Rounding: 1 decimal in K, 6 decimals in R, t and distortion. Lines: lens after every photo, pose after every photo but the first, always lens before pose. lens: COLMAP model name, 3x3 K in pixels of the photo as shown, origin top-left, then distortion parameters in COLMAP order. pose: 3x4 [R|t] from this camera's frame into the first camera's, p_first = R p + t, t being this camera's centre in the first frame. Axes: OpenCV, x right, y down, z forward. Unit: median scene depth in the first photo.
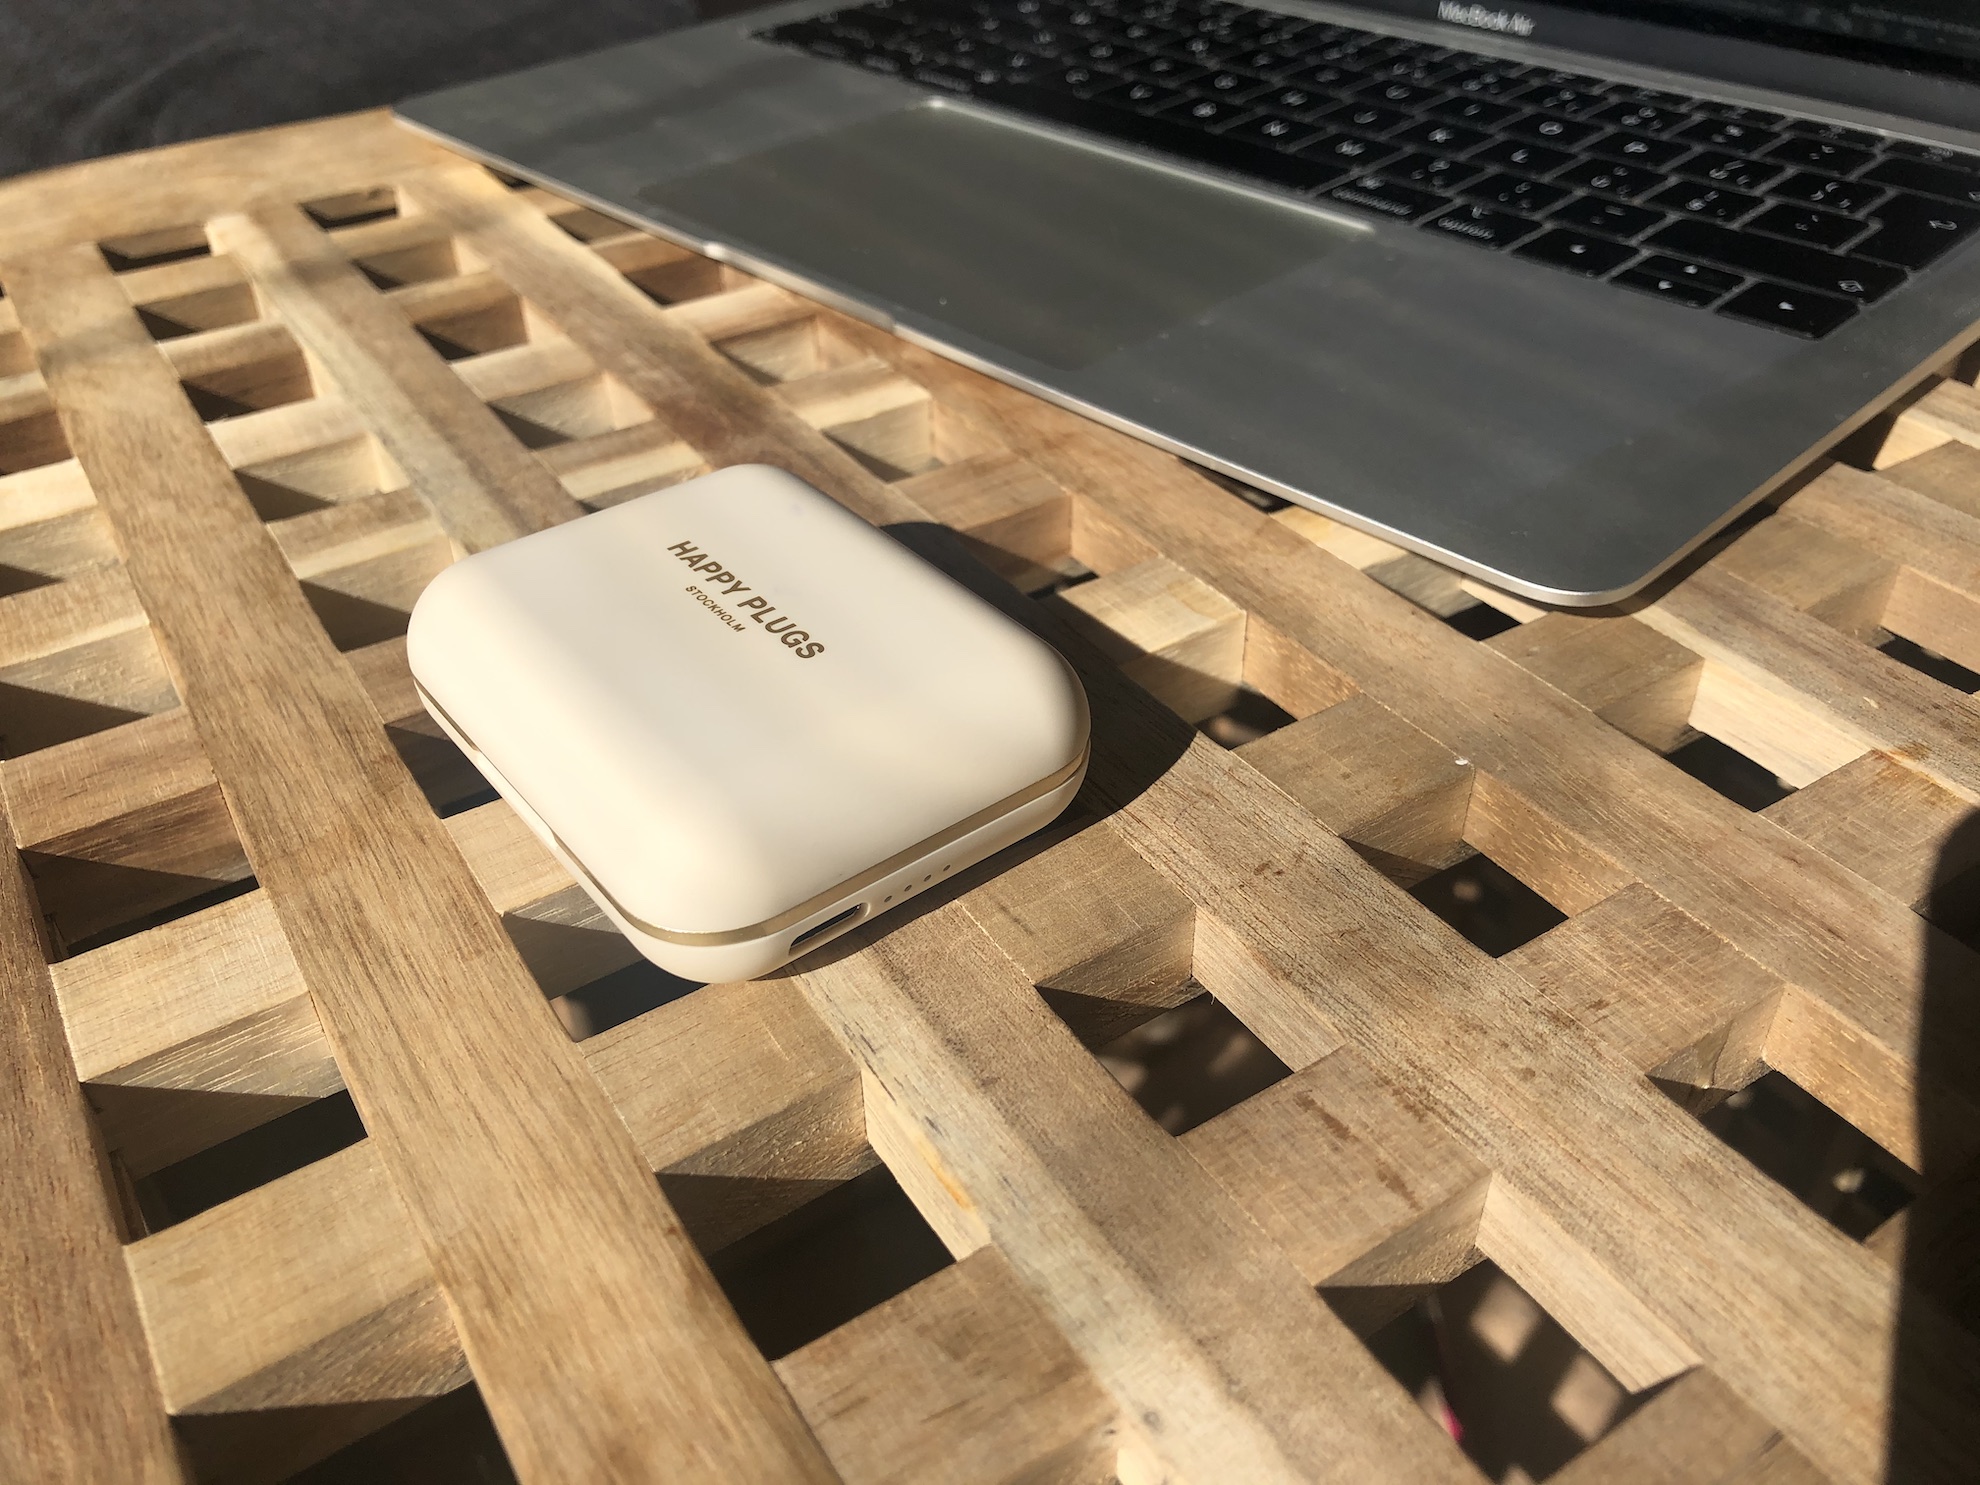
lens RADIAL K [[1669.9, 0, 979.0], [0, 1669.9, 727.3], [0, 0, 1]] dist [-0.015135, -0.013678]
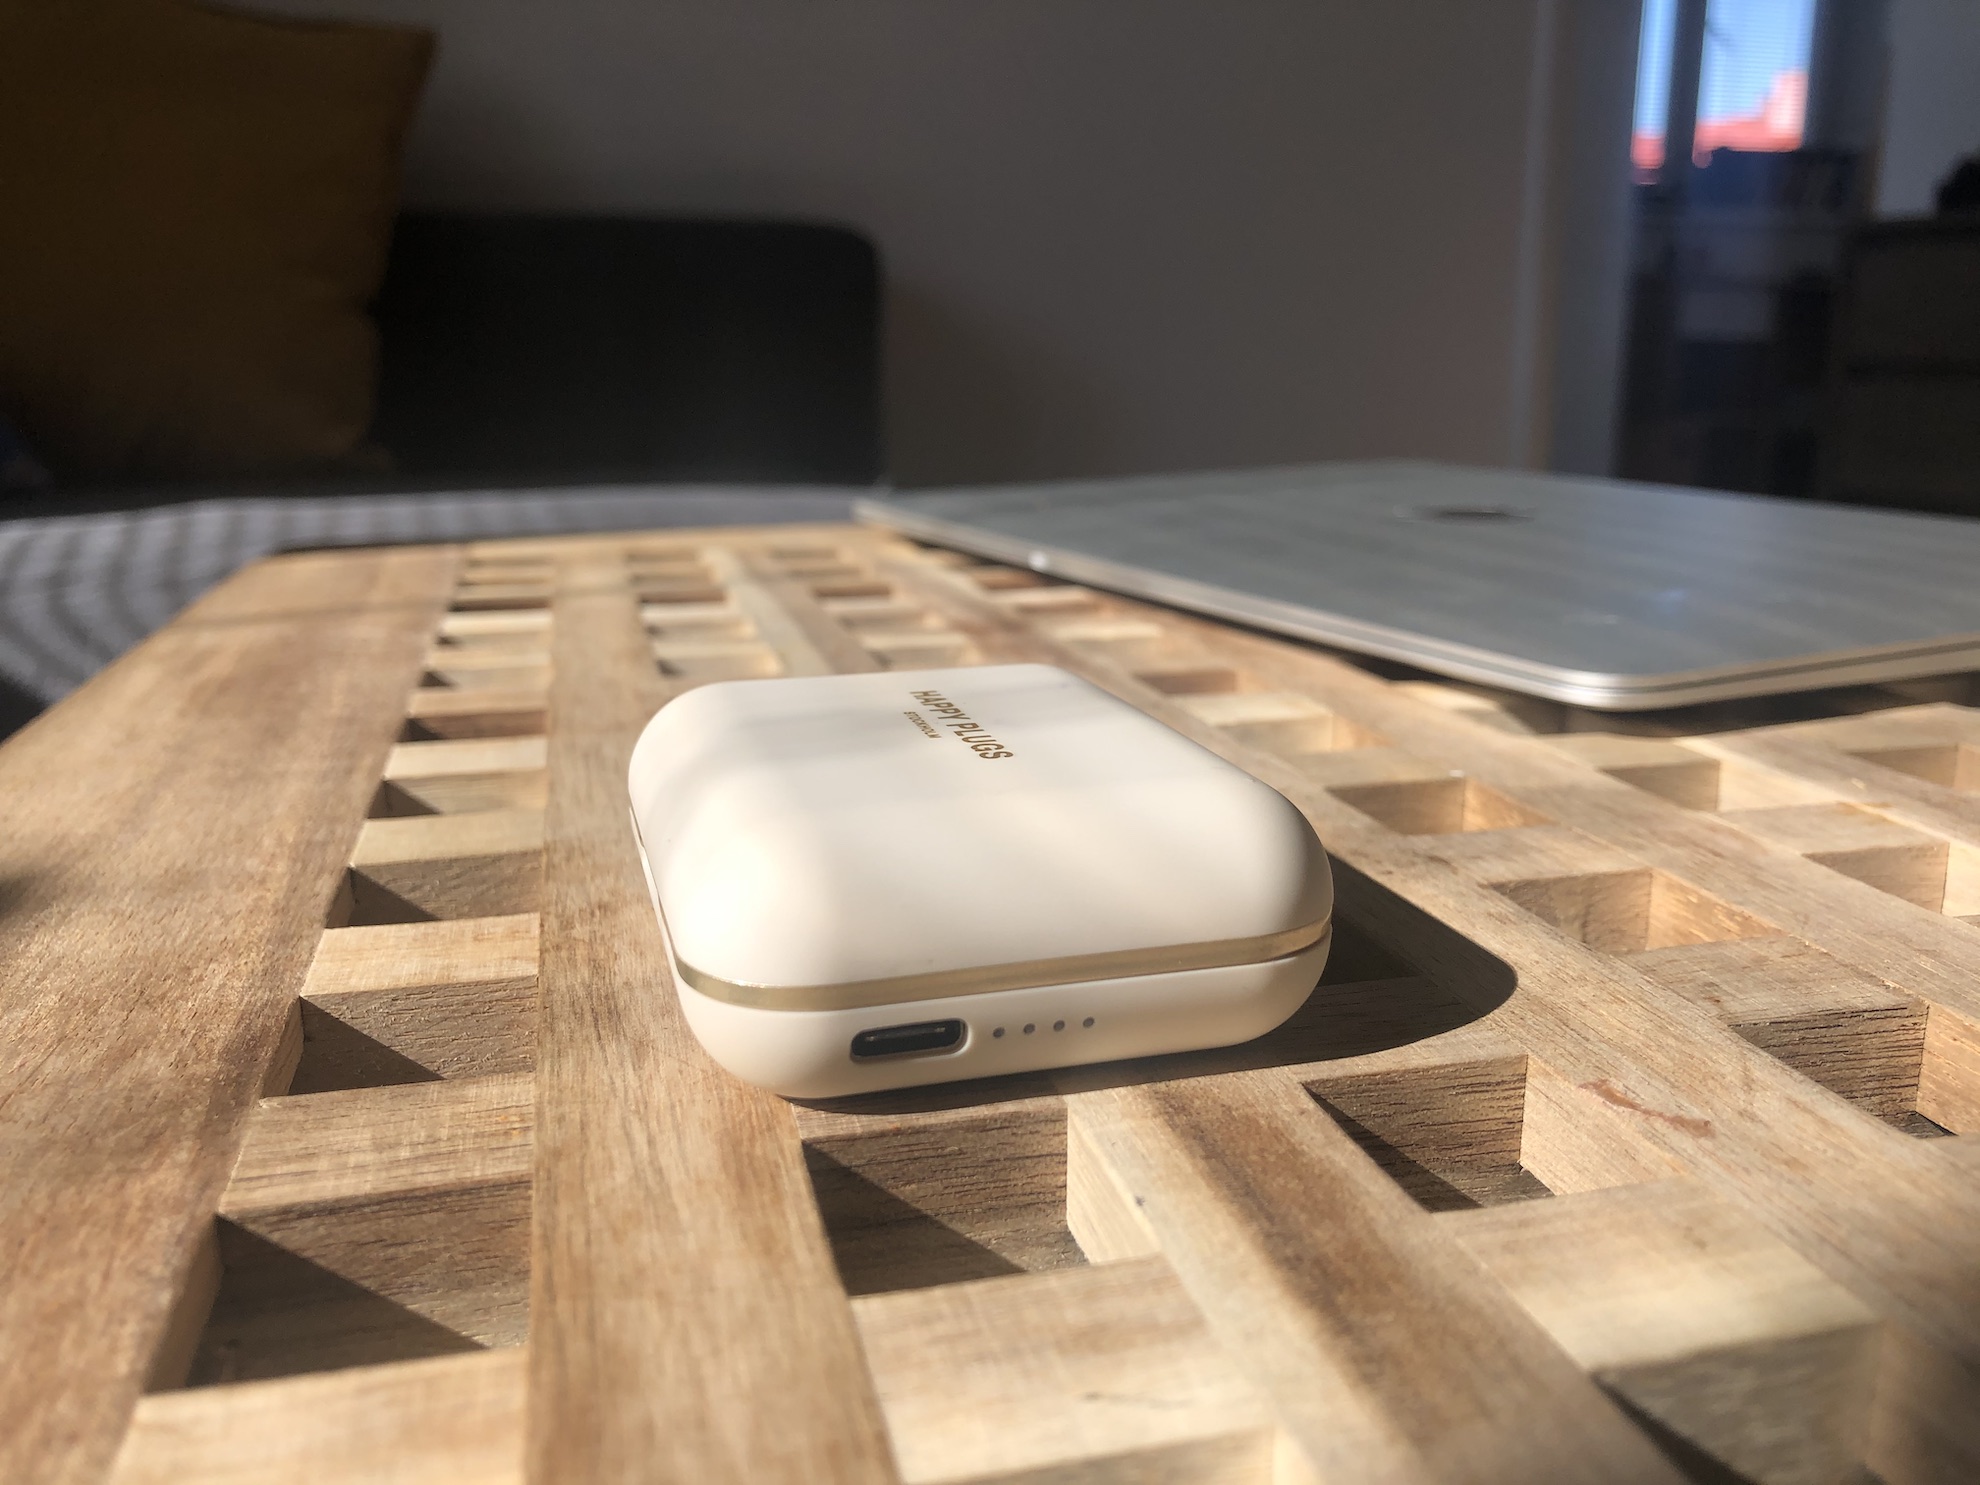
lens RADIAL K [[1669.9, 0, 999.5], [0, 1669.9, 741.7], [0, 0, 1]] dist [-0.015135, -0.013678]
pose [[0.948455, 0.085568, -0.305142, 0.236744], [-0.197284, 0.912958, -0.357192, 0.341363], [0.248018, 0.398980, 0.882781, -0.102338]]
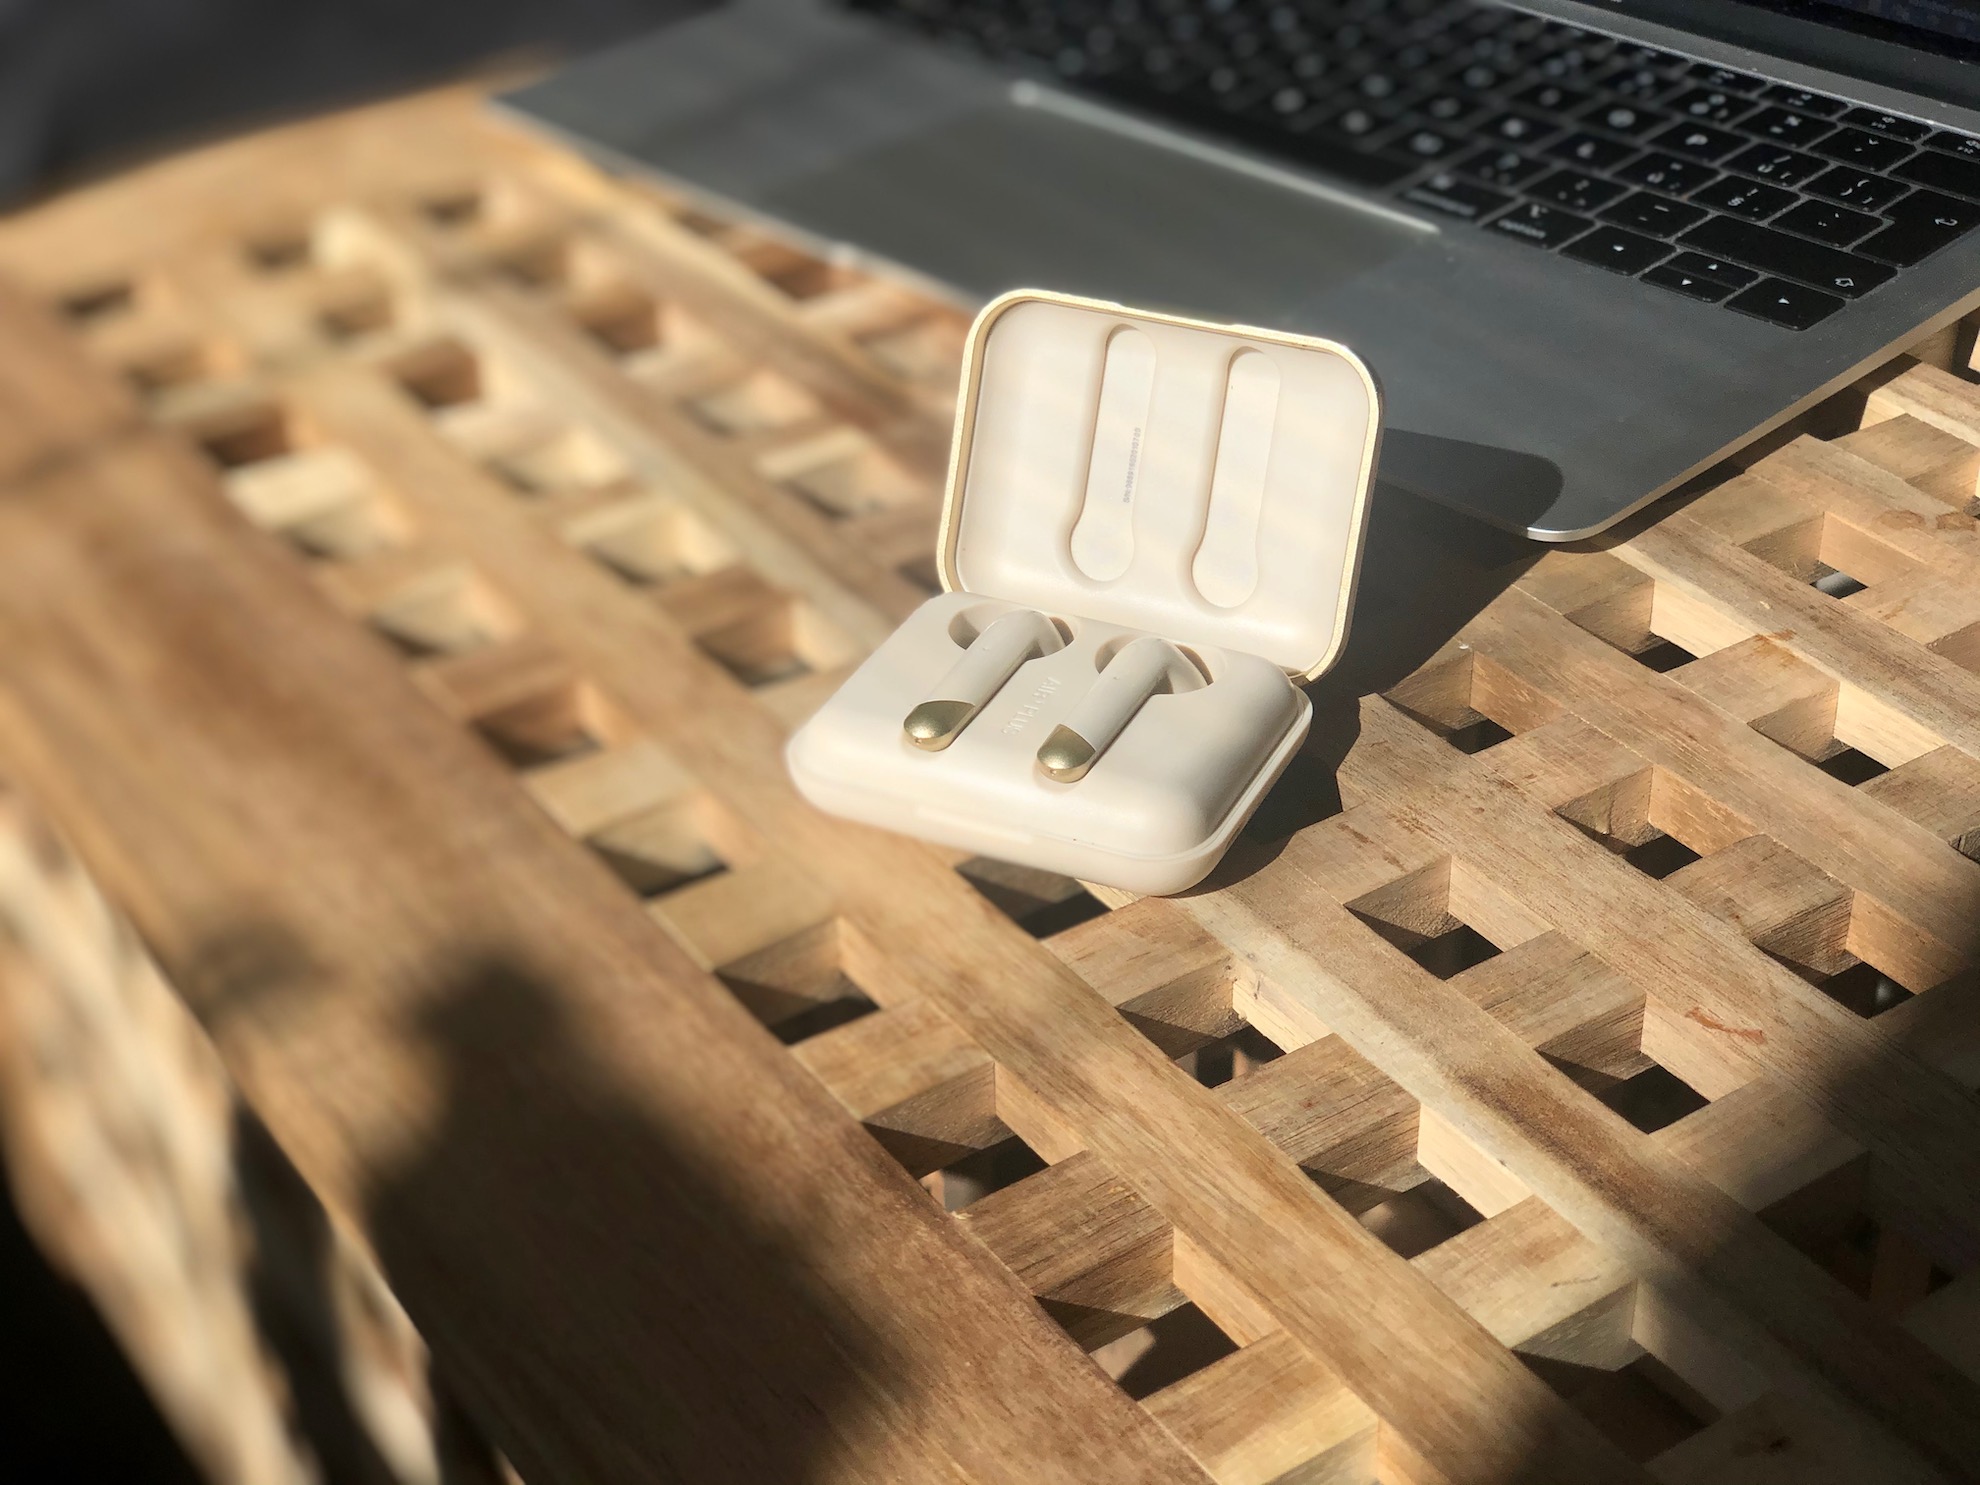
lens RADIAL K [[3023.1, 0, 986.4], [0, 3023.1, 742.4], [0, 0, 1]] dist [-0.026817, 0.000000]
pose [[0.999803, -0.014830, 0.013170, -0.105675], [0.015622, 0.997939, -0.062238, 0.177525], [-0.012220, 0.062432, 0.997974, -1.081662]]
